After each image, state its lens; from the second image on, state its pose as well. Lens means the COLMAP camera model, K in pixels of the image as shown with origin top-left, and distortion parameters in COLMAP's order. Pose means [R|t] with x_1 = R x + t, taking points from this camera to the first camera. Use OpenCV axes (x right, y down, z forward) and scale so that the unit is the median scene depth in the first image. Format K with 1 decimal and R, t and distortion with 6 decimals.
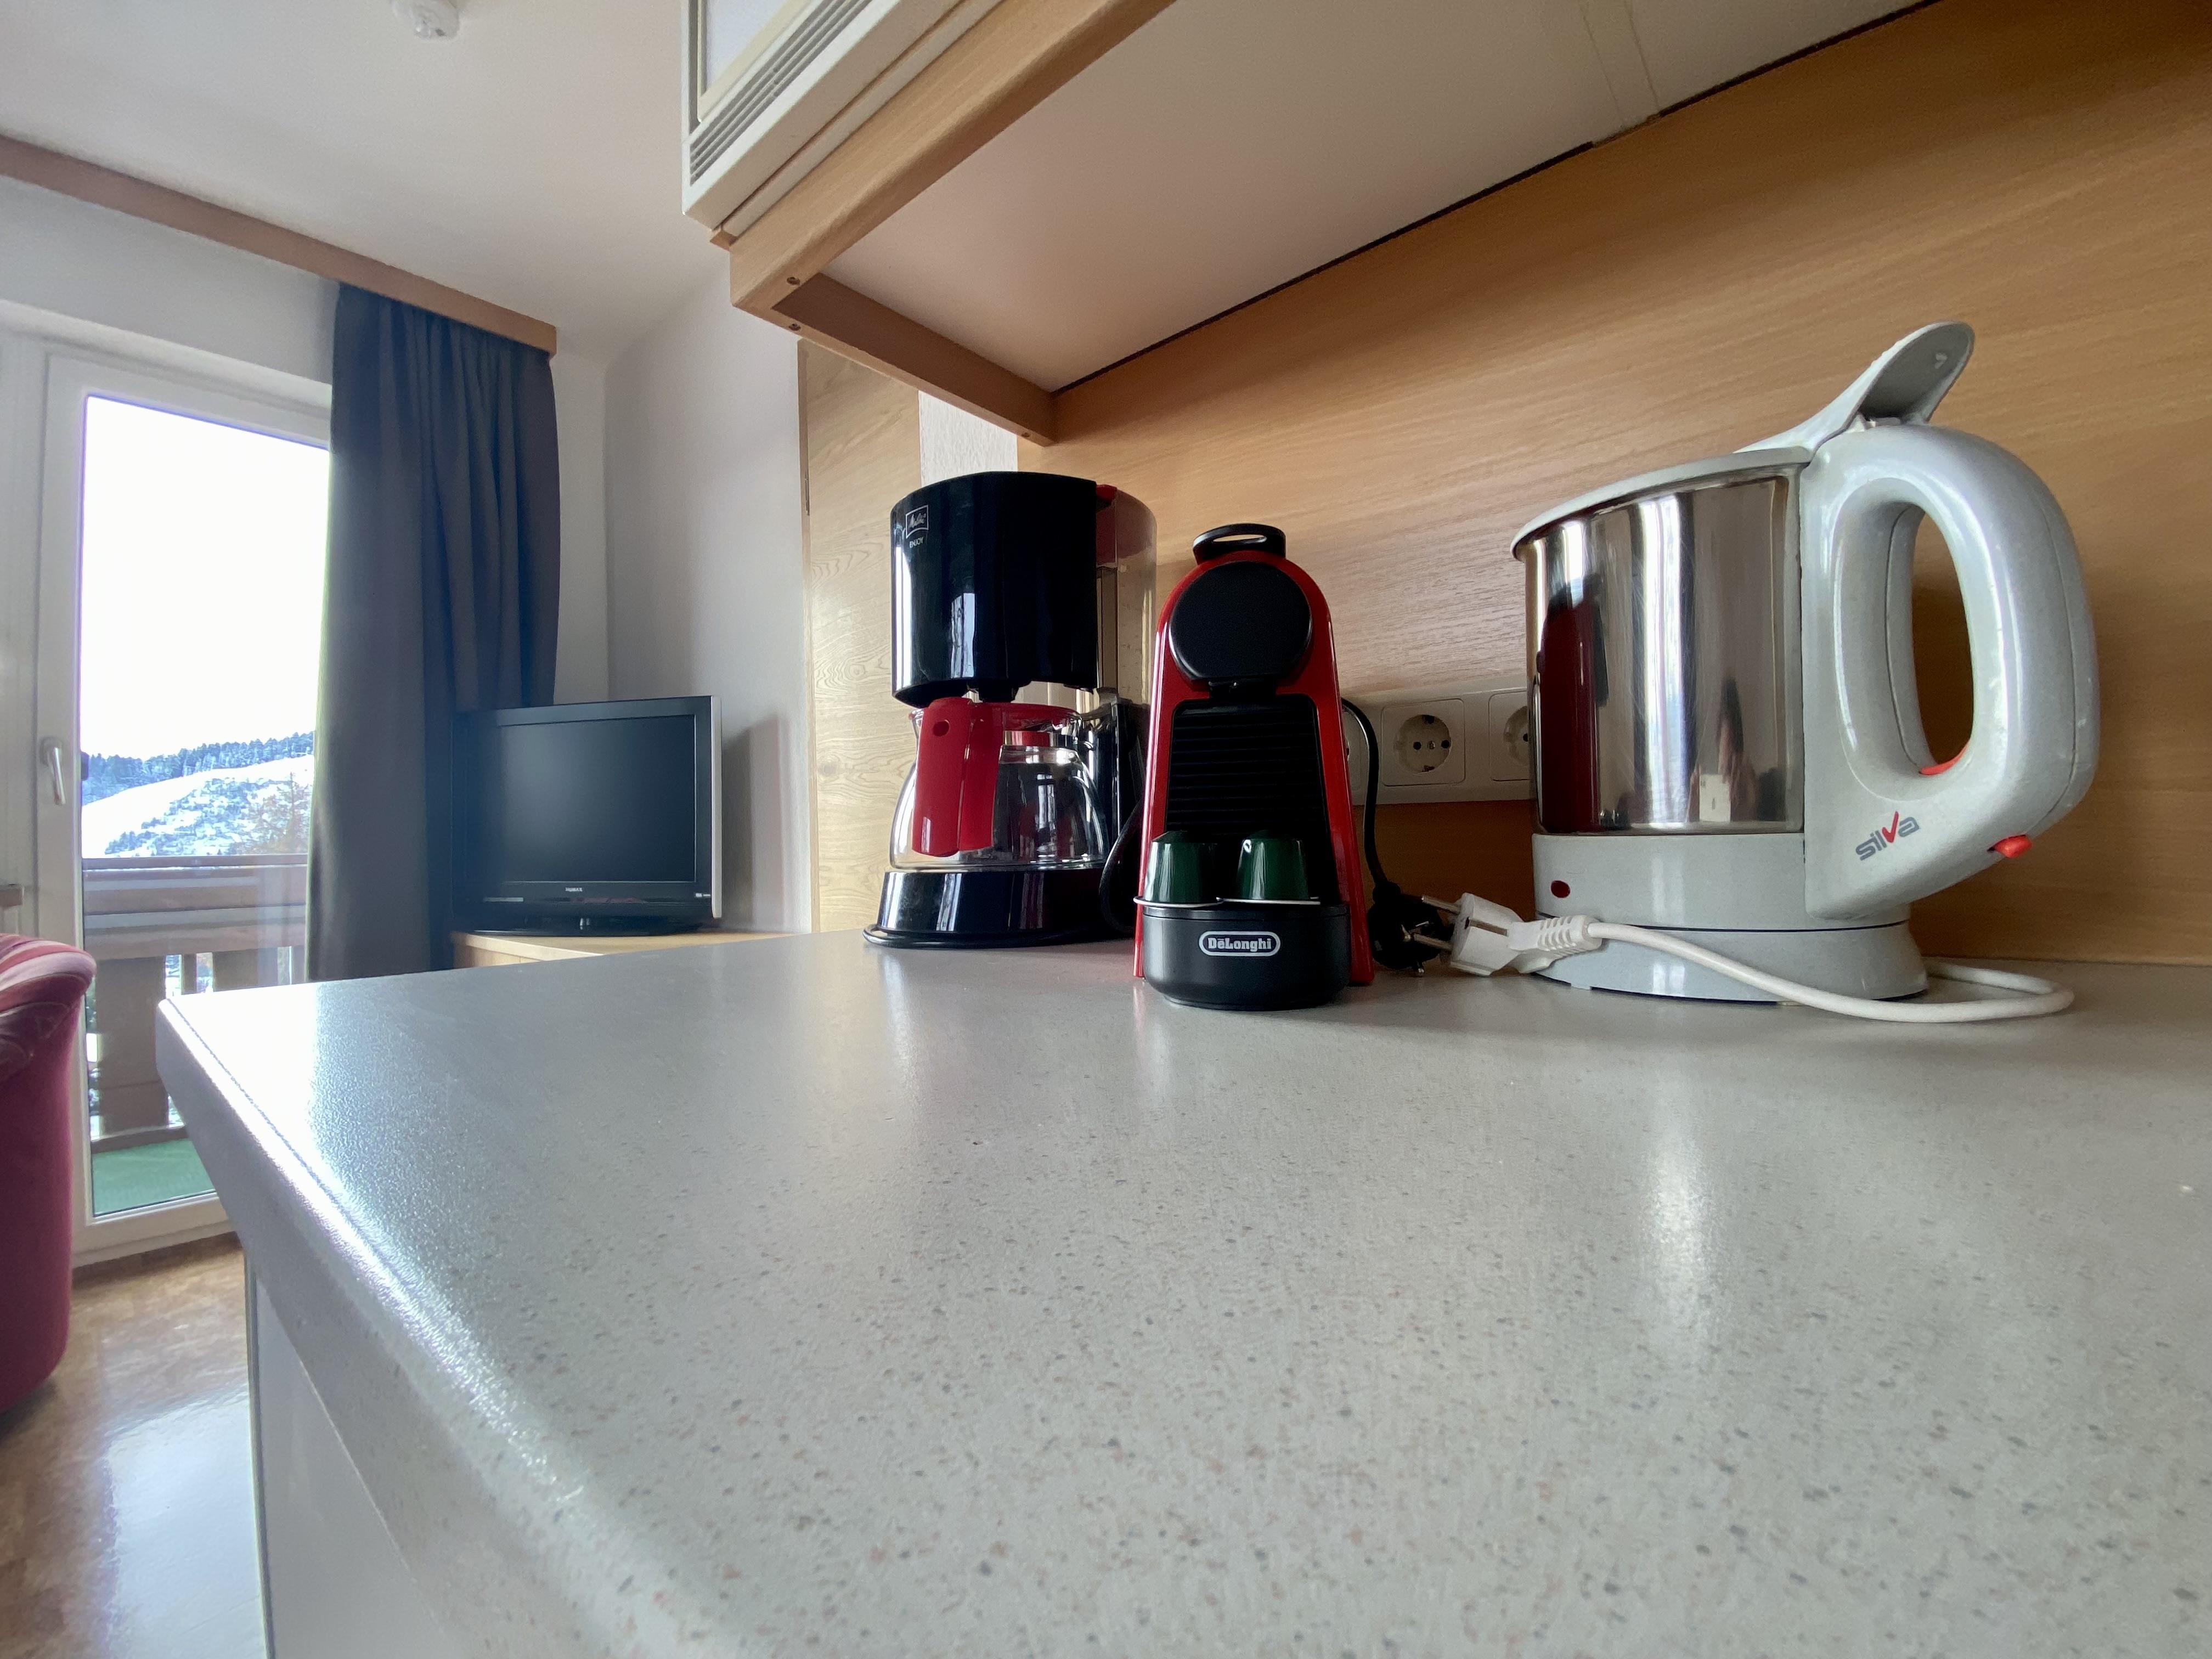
lens RADIAL K [[903.3, 0, 1107.2], [0, 903.3, 832.5], [0, 0, 1]] dist [-0.004306, -0.000906]
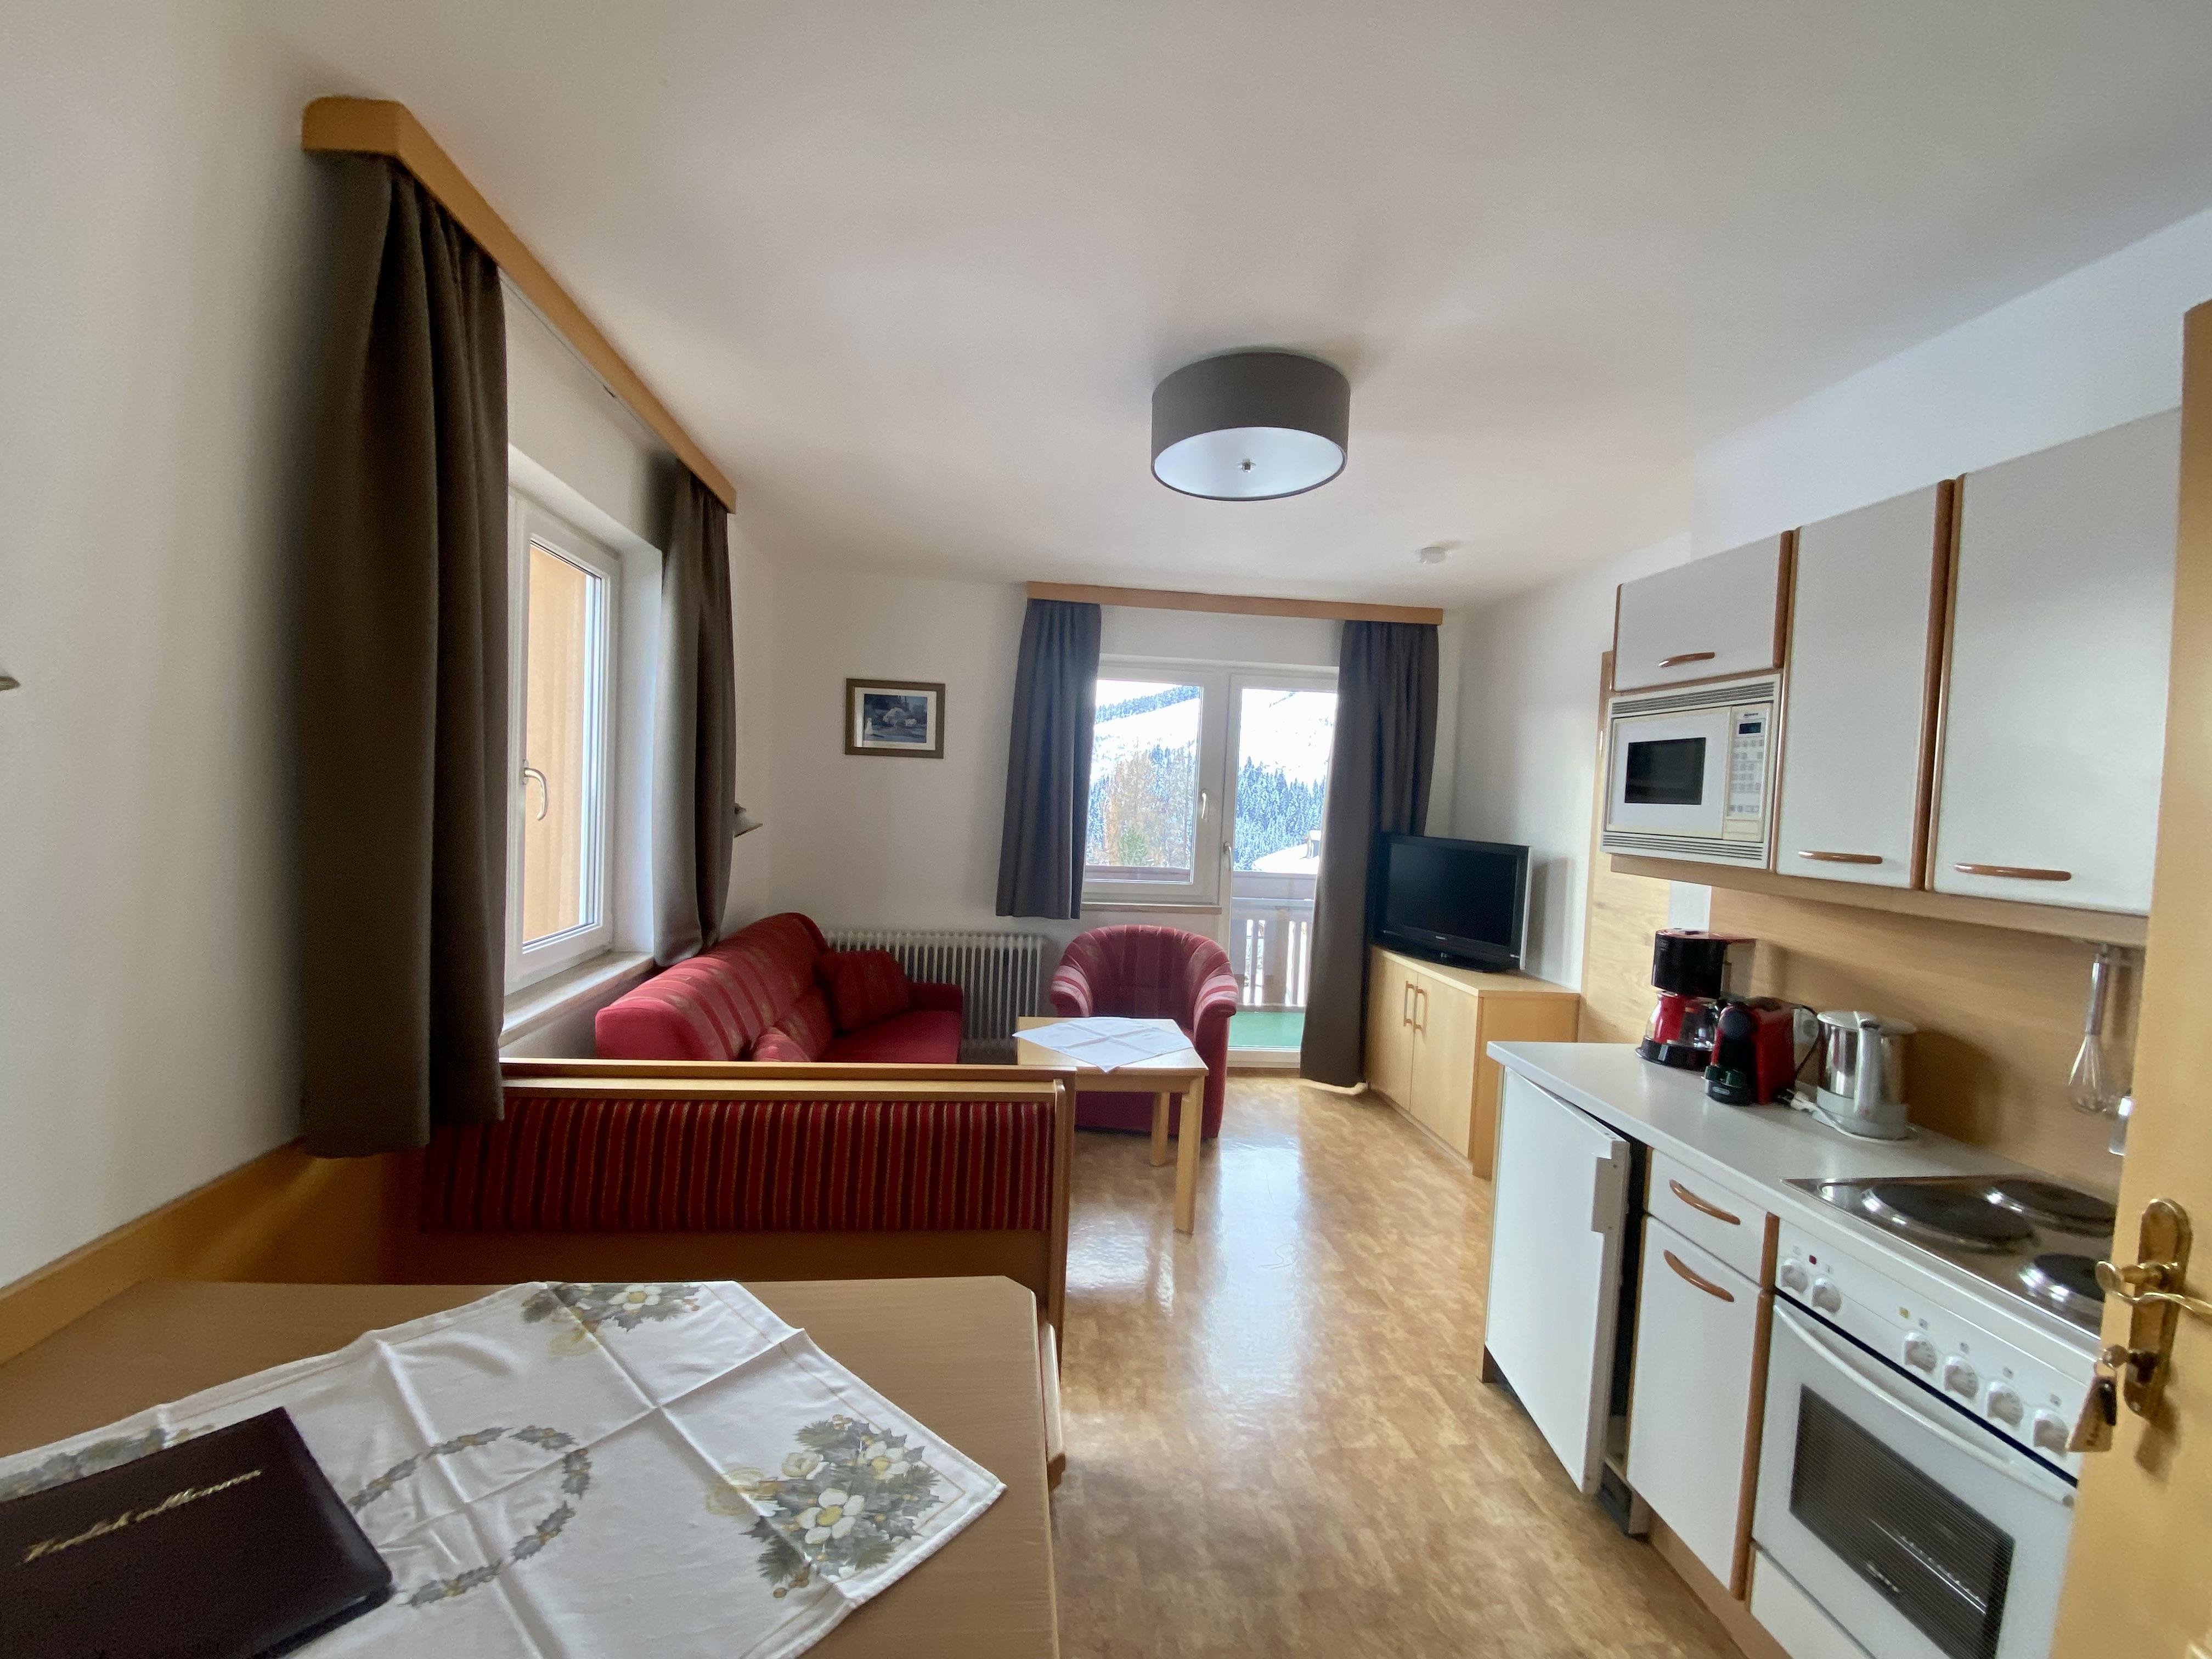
lens RADIAL K [[903.3, 0, 1098.5], [0, 903.3, 832.3], [0, 0, 1]] dist [-0.004306, -0.000906]
pose [[0.724961, 0.079852, -0.684146, 0.557120], [-0.047262, 0.996683, 0.066250, -0.882547], [0.687167, -0.015695, 0.726330, -3.010198]]
